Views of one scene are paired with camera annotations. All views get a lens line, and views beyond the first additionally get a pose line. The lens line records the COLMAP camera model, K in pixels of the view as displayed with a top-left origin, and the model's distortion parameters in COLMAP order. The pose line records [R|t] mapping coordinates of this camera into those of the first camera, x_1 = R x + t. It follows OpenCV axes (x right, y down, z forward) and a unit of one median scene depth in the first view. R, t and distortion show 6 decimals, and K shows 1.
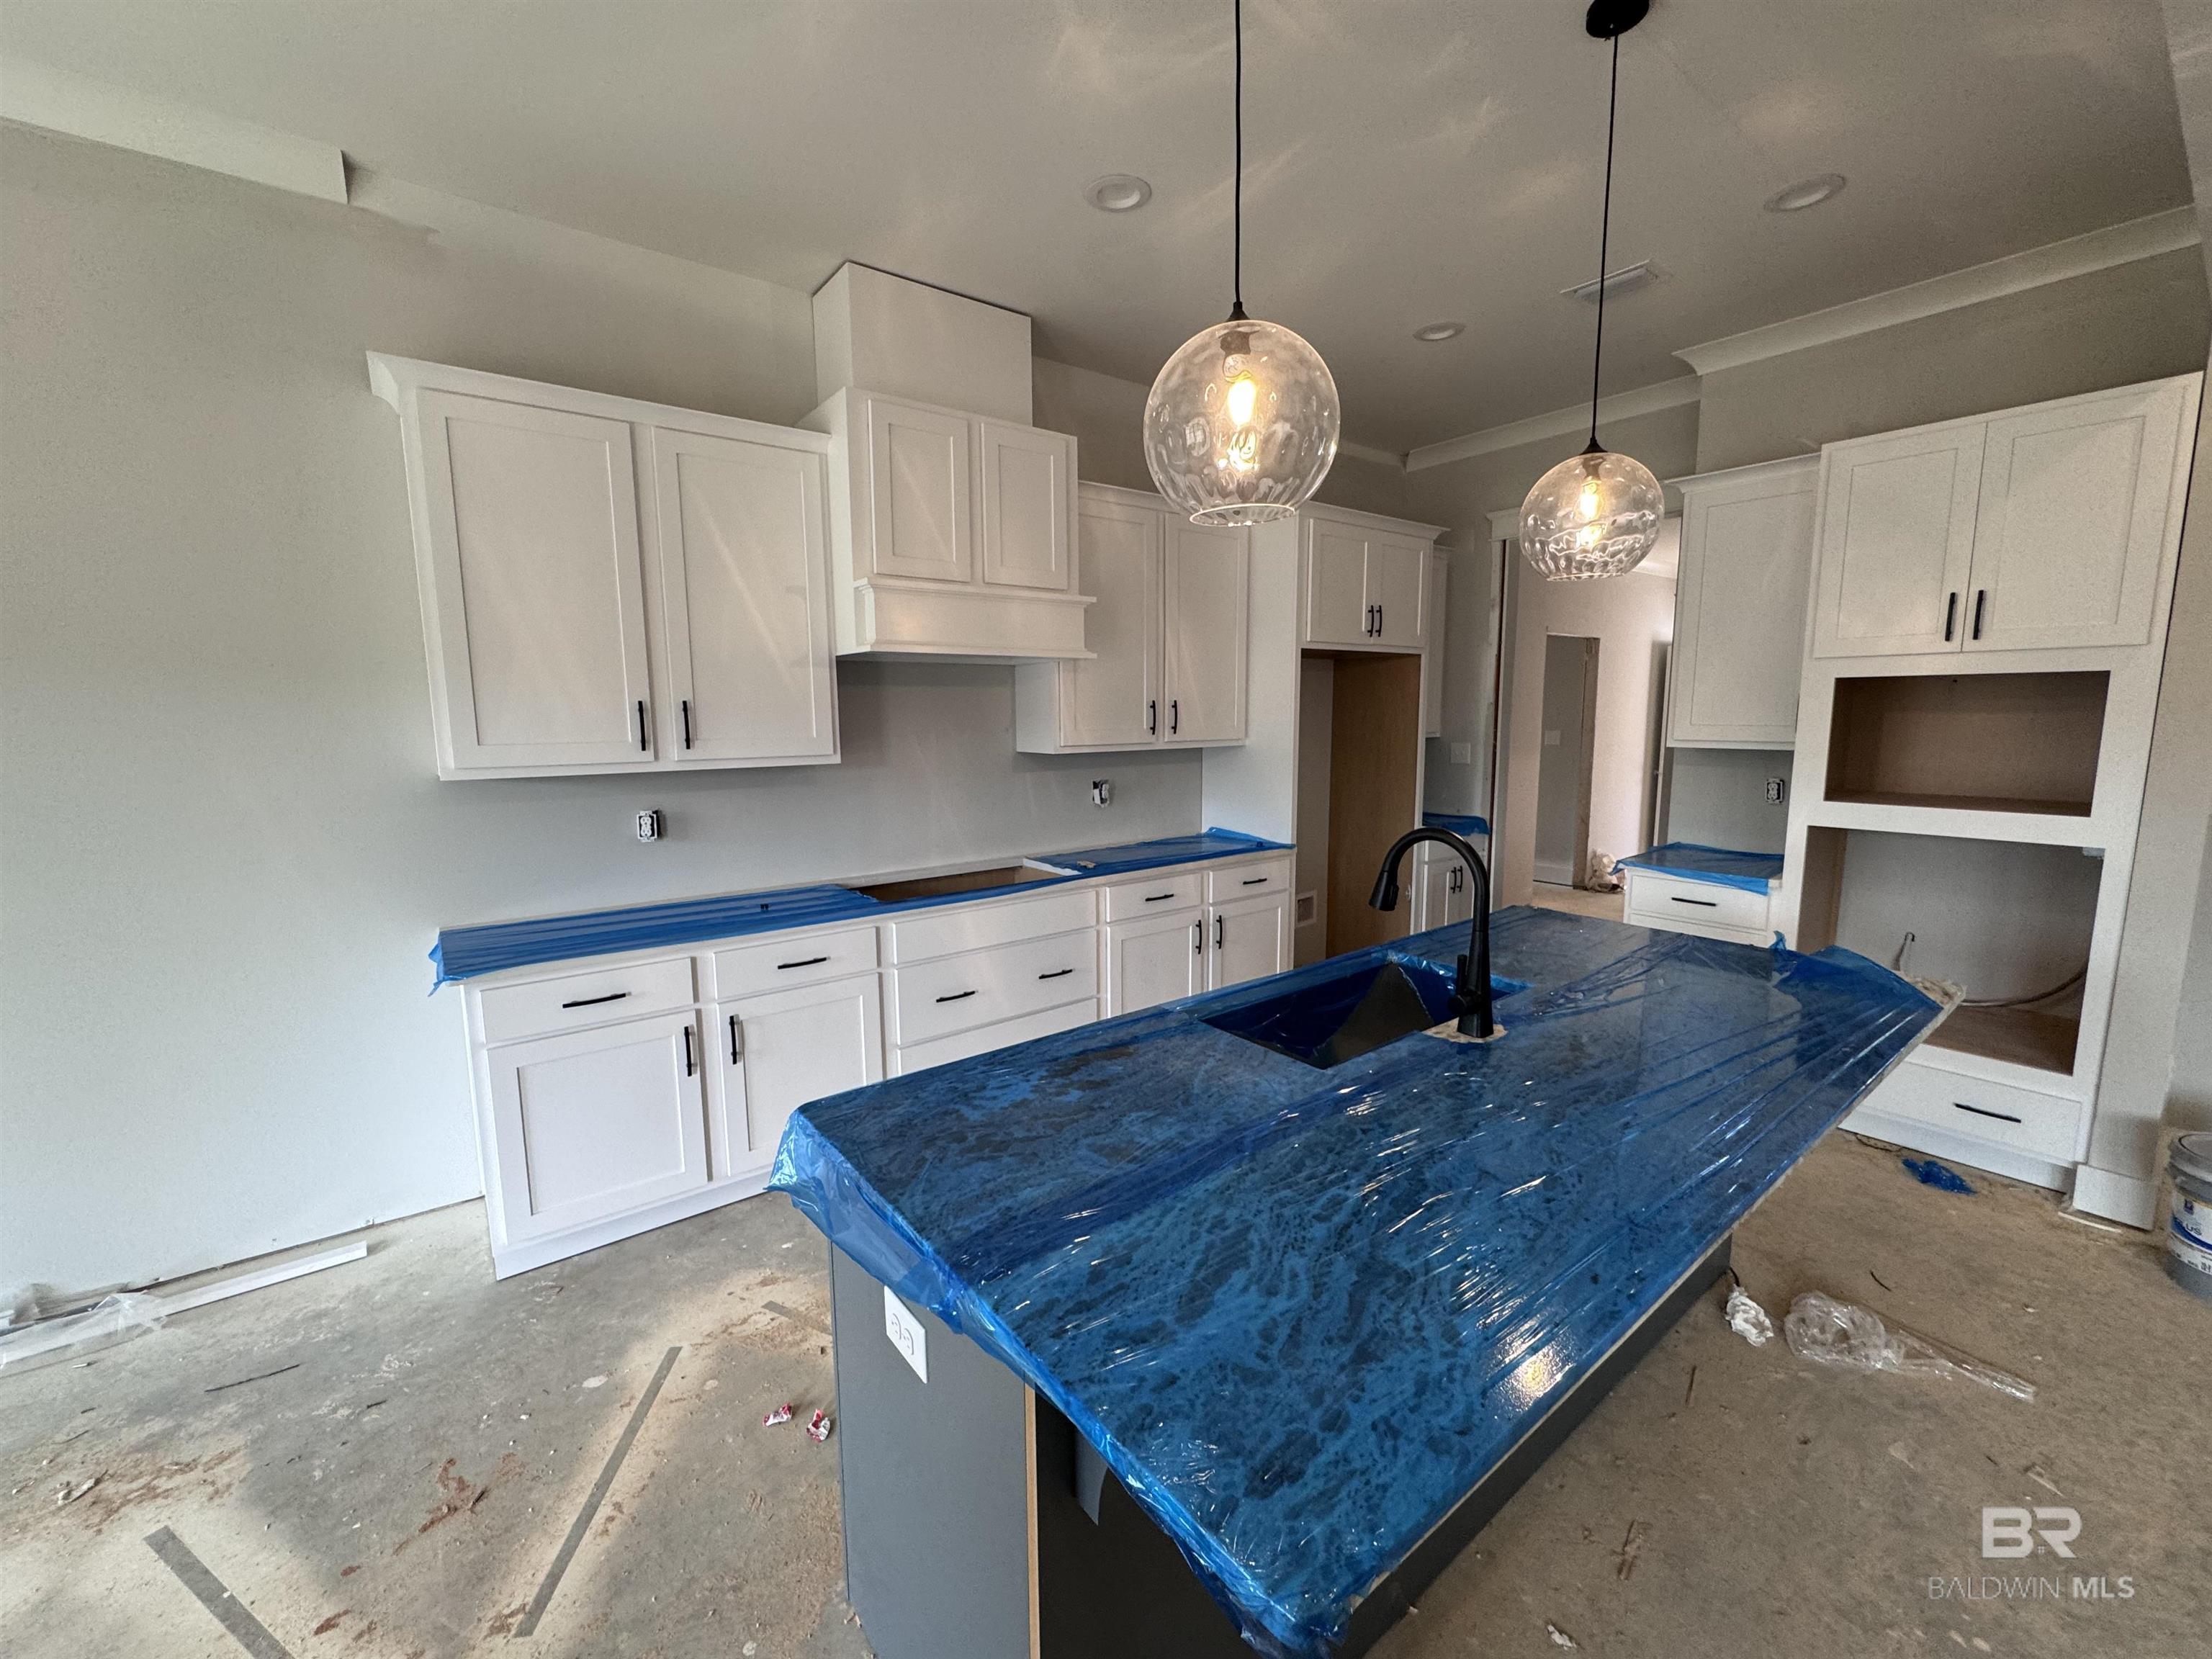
lens RADIAL K [[889.7, 0, 1111.2], [0, 889.7, 830.4], [0, 0, 1]] dist [0.001661, 0.000176]
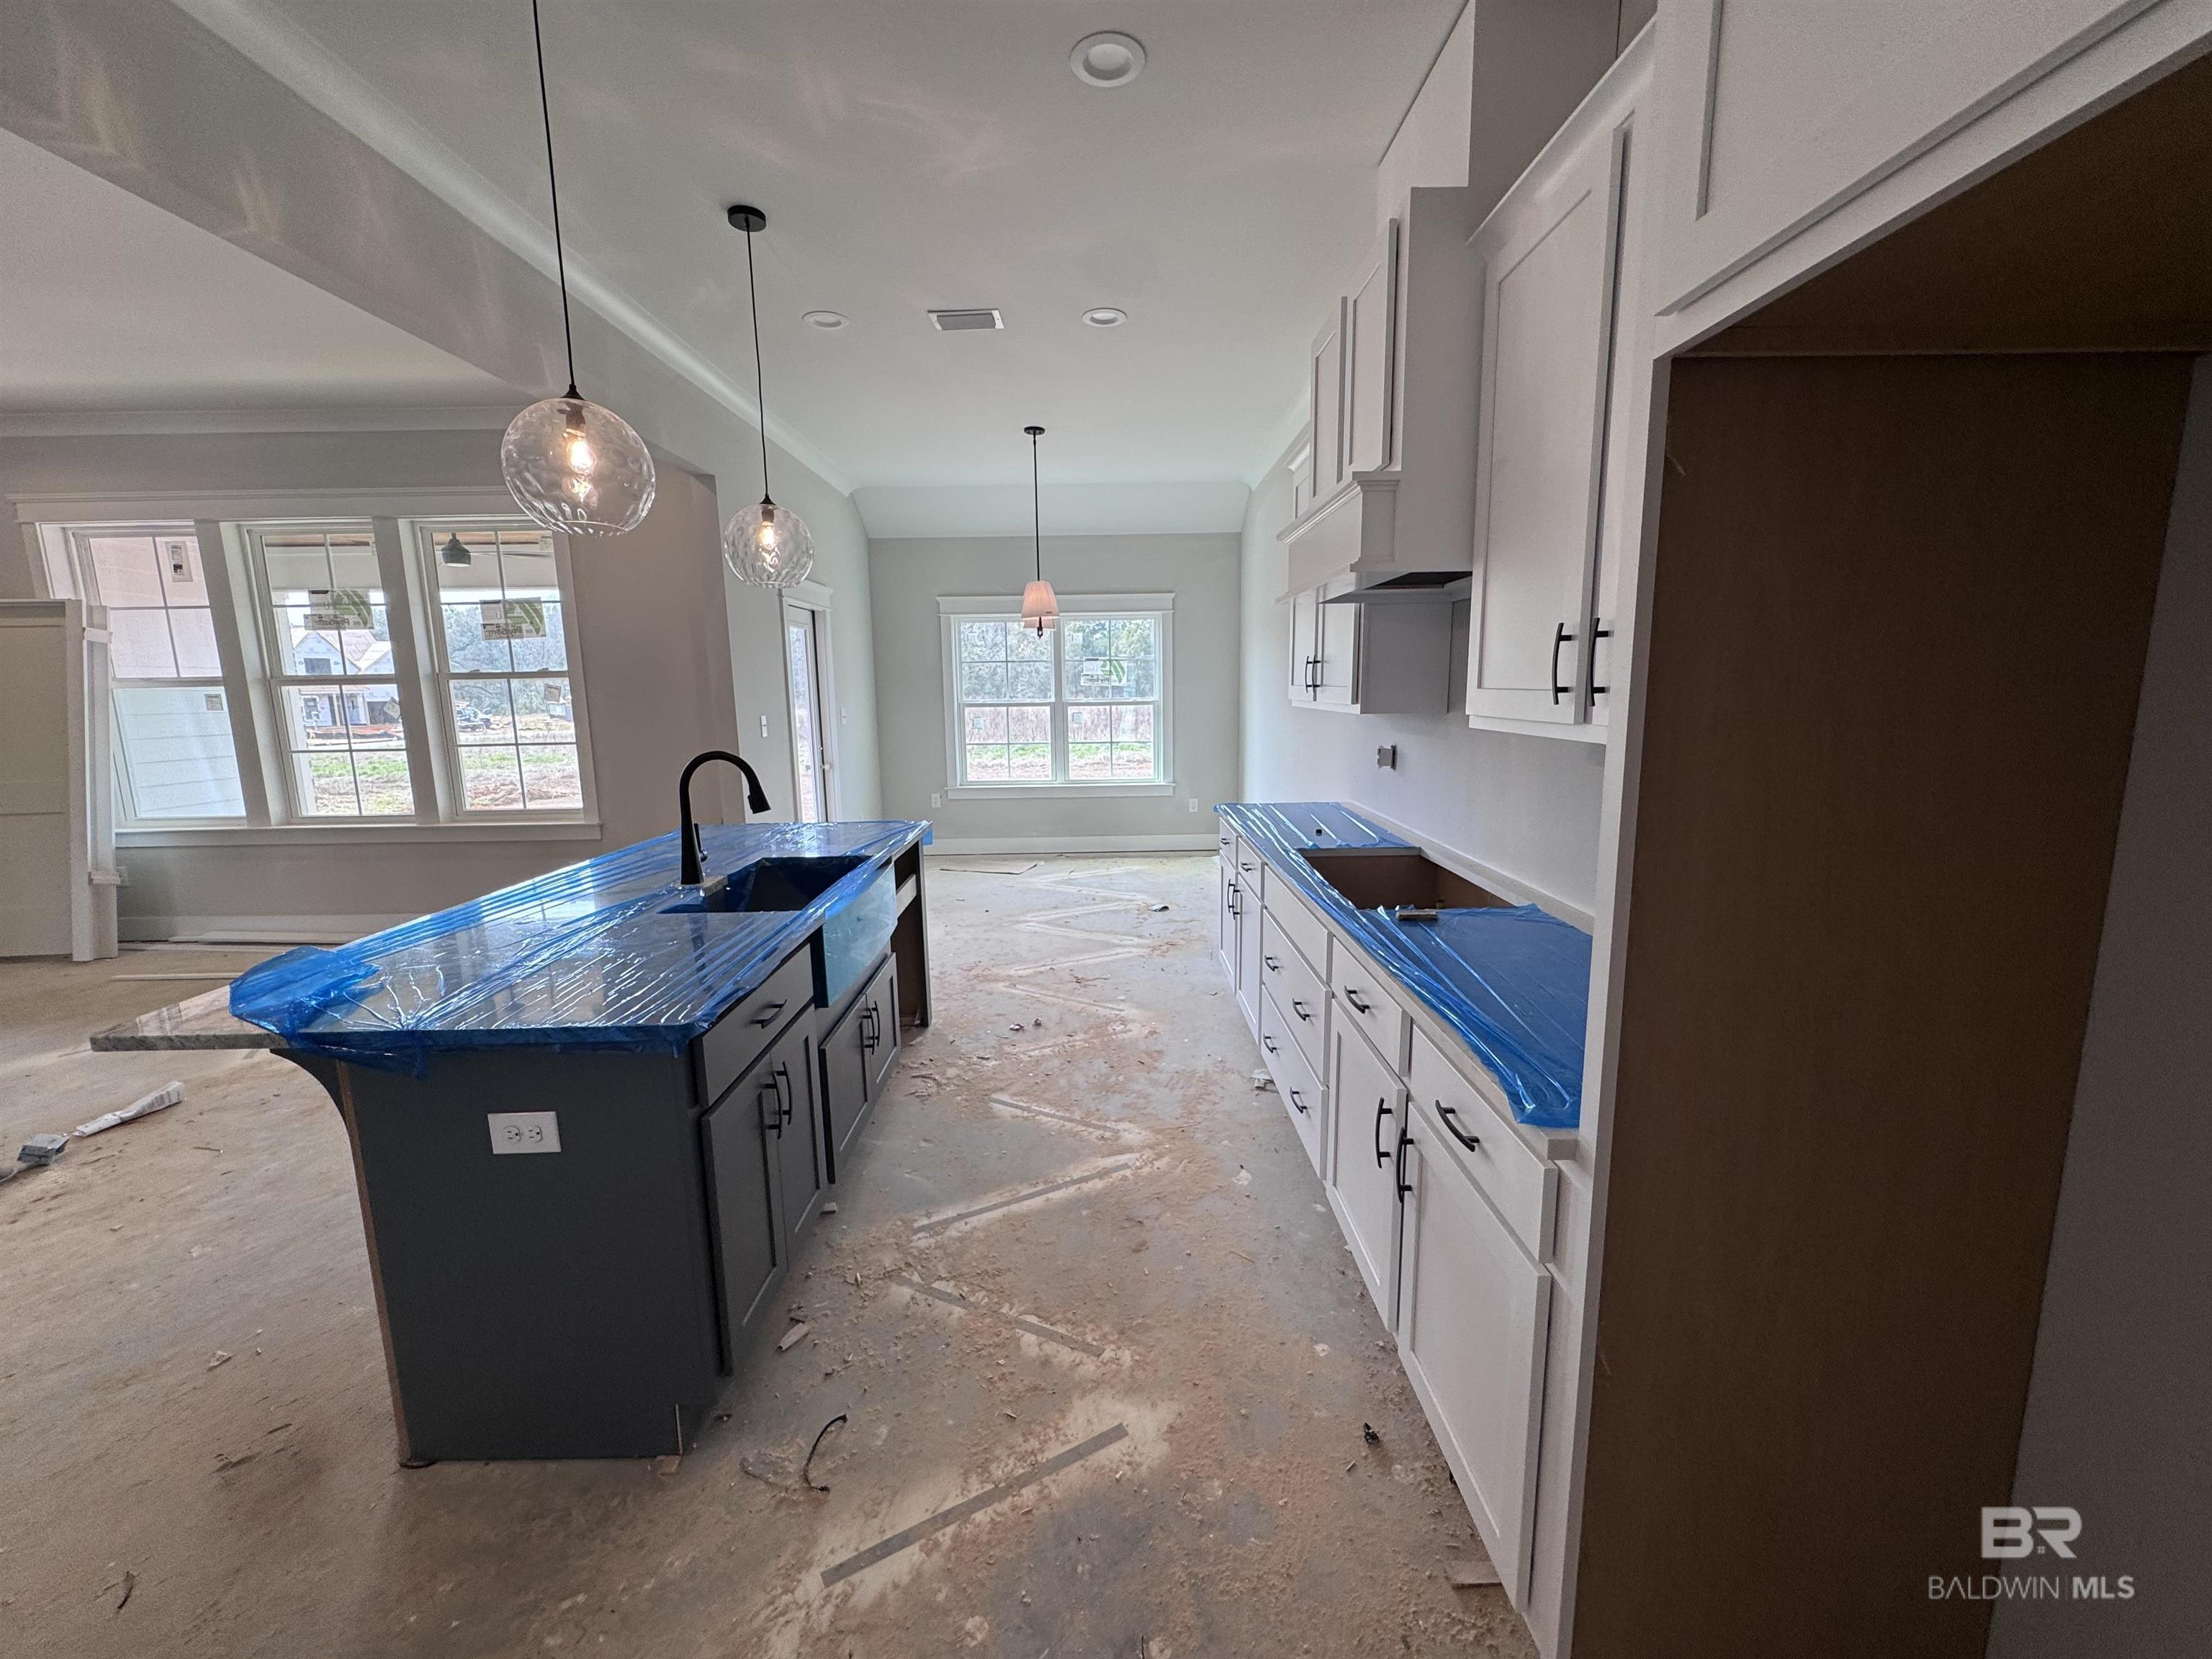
lens RADIAL K [[897.3, 0, 1107.4], [0, 897.3, 820.9], [0, 0, 1]] dist [0.000360, 0.000047]
pose [[-0.603841, 0.144060, -0.783979, 0.638453], [-0.081786, 0.967145, 0.240712, -0.162024], [0.792898, 0.209470, -0.572220, 1.276686]]
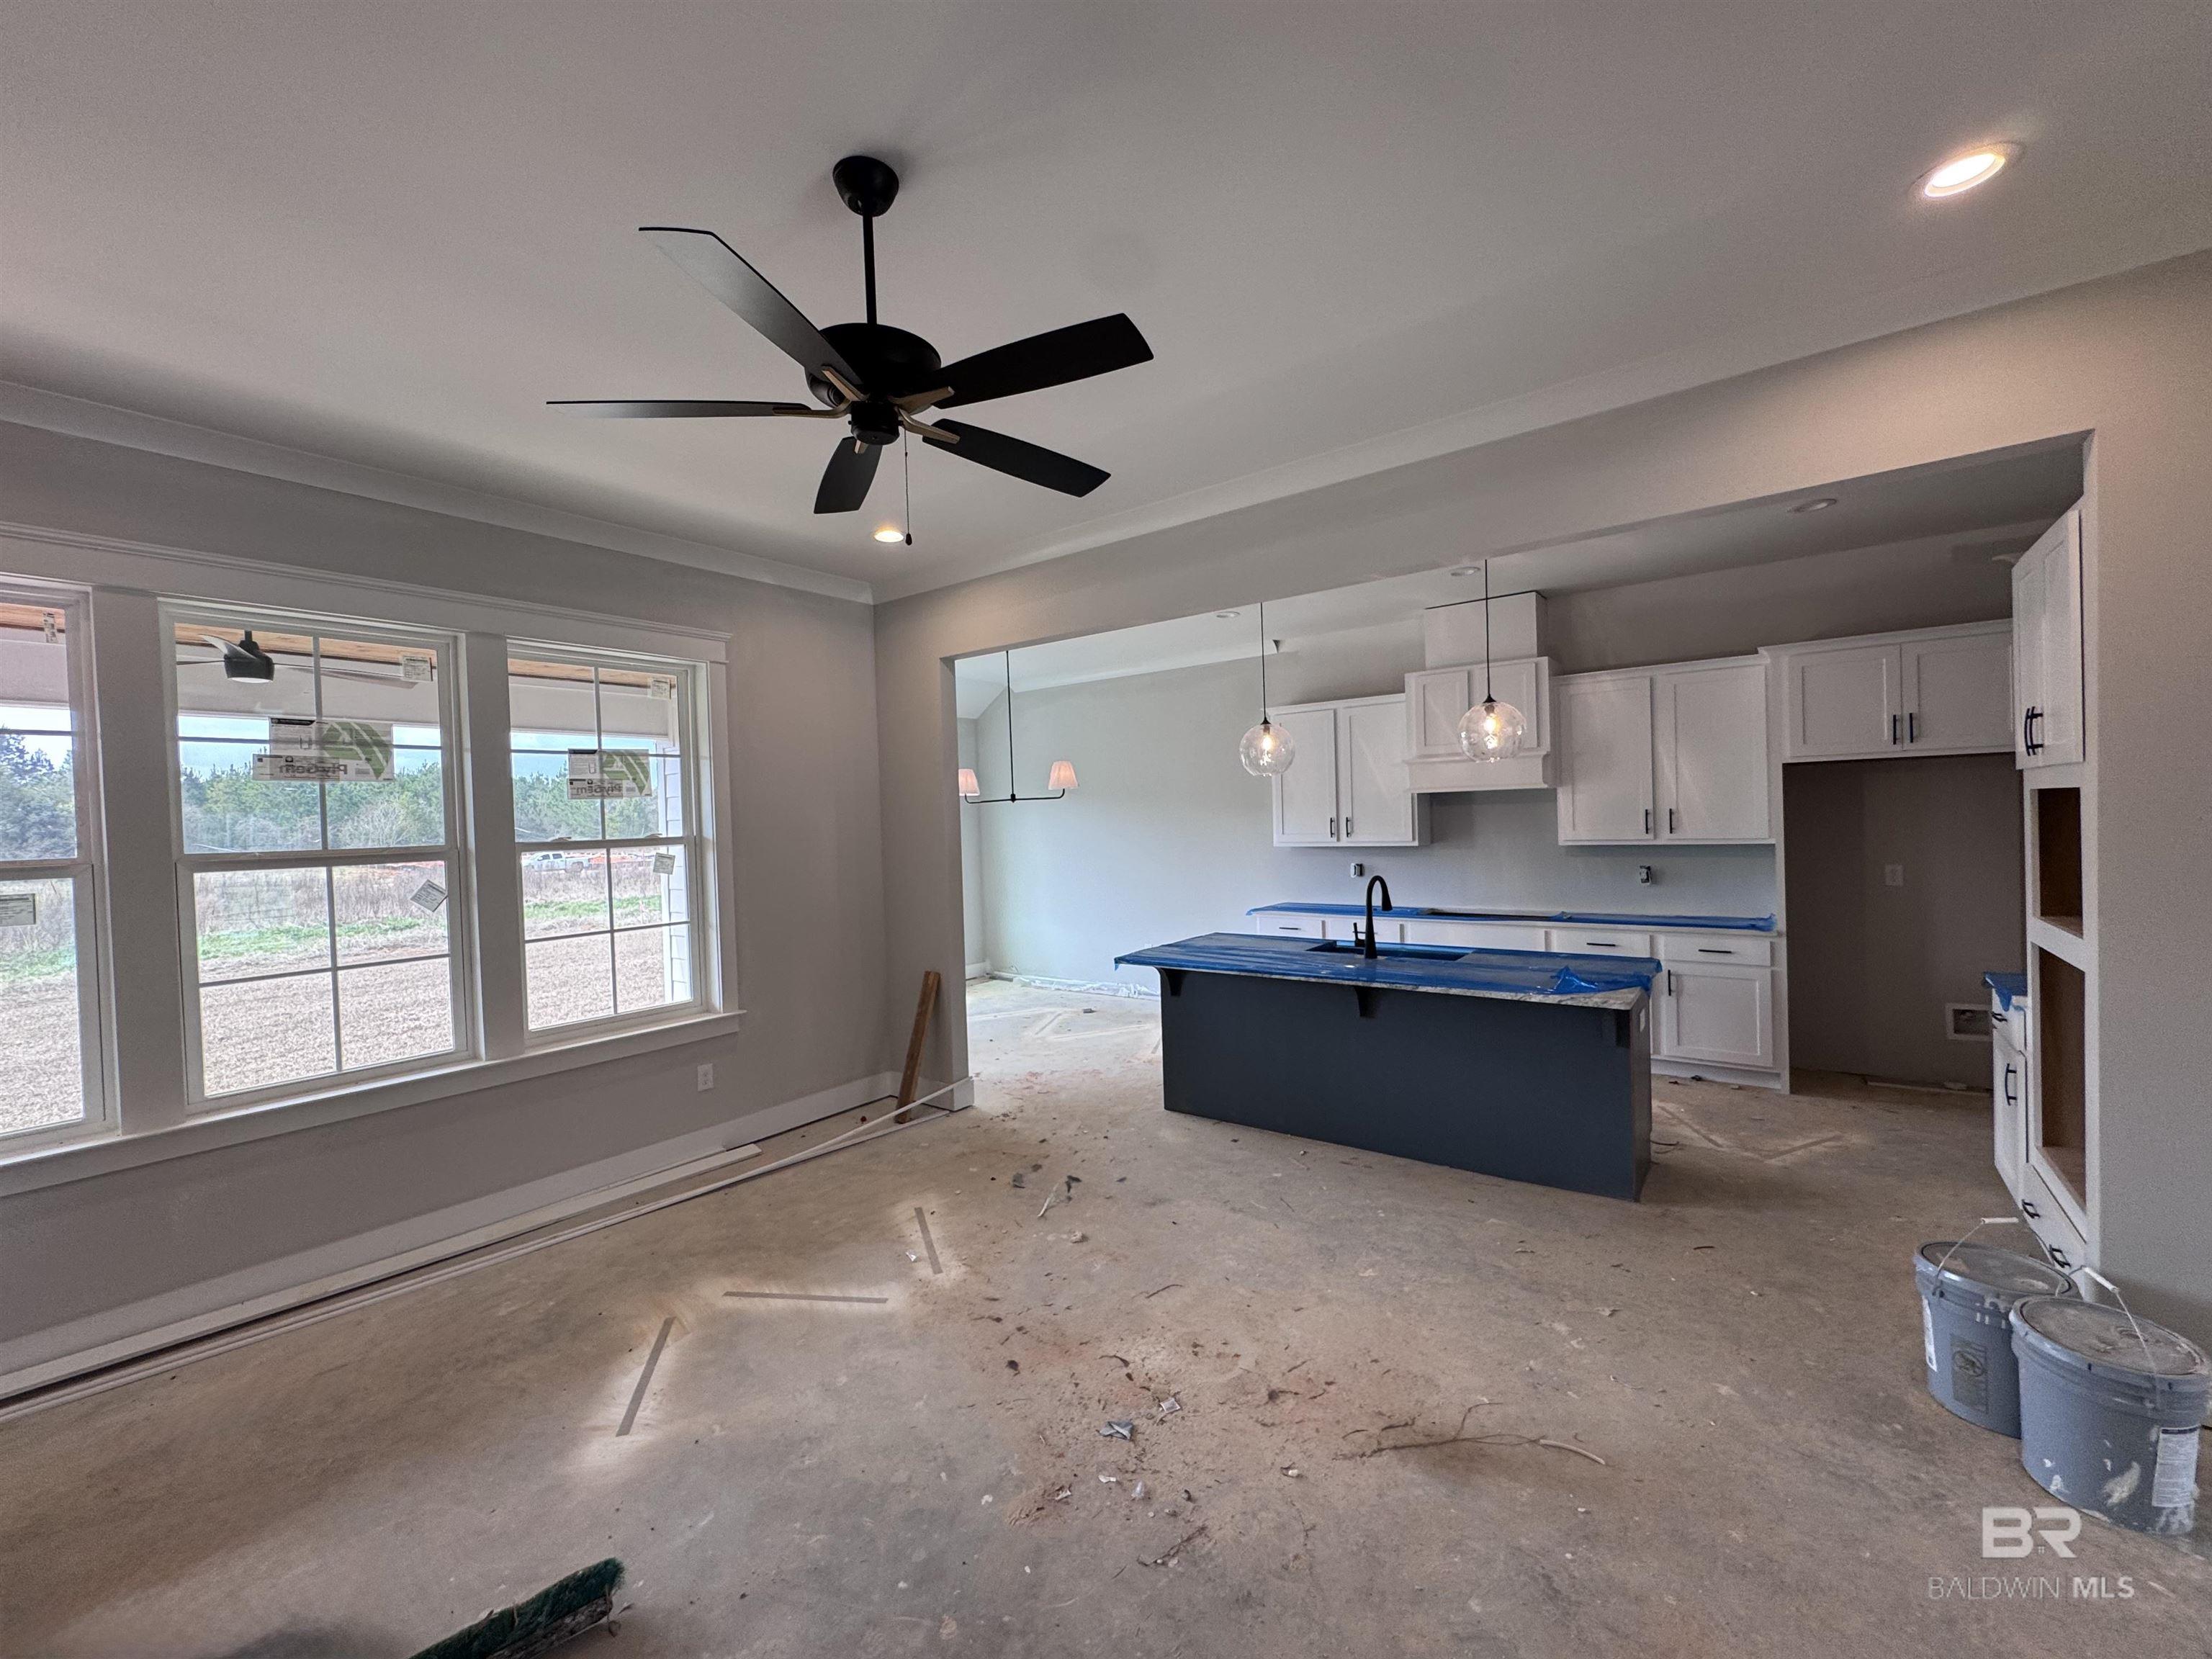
lens RADIAL K [[889.7, 0, 1111.2], [0, 889.7, 830.4], [0, 0, 1]] dist [0.001661, 0.000176]
pose [[0.270665, 0.020337, -0.962459, 1.386581], [-0.099955, 0.994967, -0.007086, -0.020119], [0.957470, 0.098120, 0.271335, -0.215351]]
